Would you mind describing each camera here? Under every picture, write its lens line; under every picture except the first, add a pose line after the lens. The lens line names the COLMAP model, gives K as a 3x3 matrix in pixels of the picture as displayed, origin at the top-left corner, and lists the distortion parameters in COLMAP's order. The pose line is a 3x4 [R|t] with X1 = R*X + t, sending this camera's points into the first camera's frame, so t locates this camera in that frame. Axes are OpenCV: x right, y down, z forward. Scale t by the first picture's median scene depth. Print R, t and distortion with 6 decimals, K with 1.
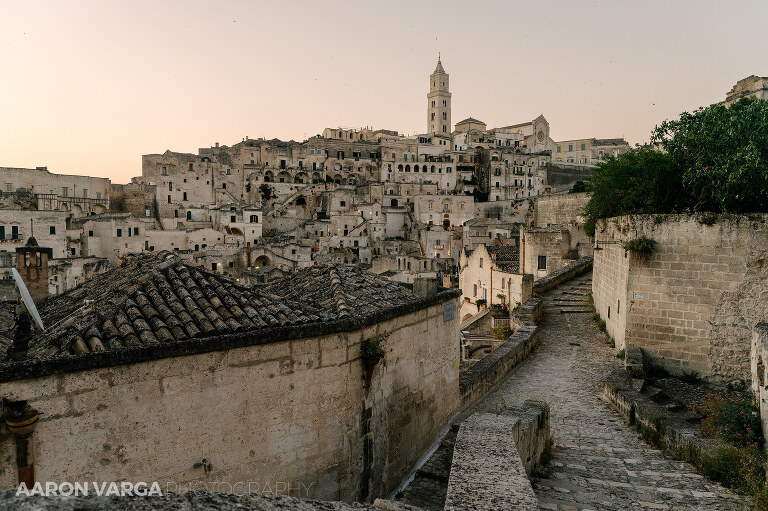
lens RADIAL K [[551.8, 0, 386.5], [0, 551.8, 253.0], [0, 0, 1]] dist [-0.006409, 0.000863]
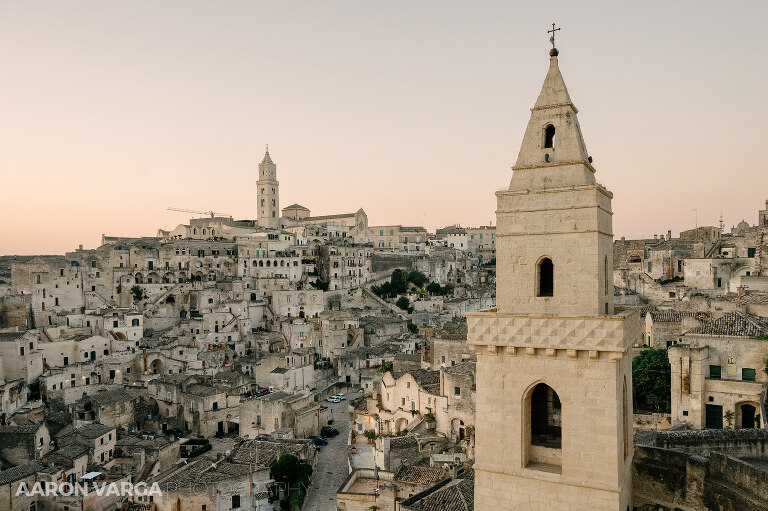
lens RADIAL K [[571.1, 0, 378.5], [0, 571.1, 290.6], [0, 0, 1]] dist [-0.005722, 0.015705]
pose [[0.930523, -0.024123, 0.365437, -0.171469], [0.030485, 0.999467, -0.011649, -0.080730], [-0.364962, 0.021980, 0.930763, -0.175194]]
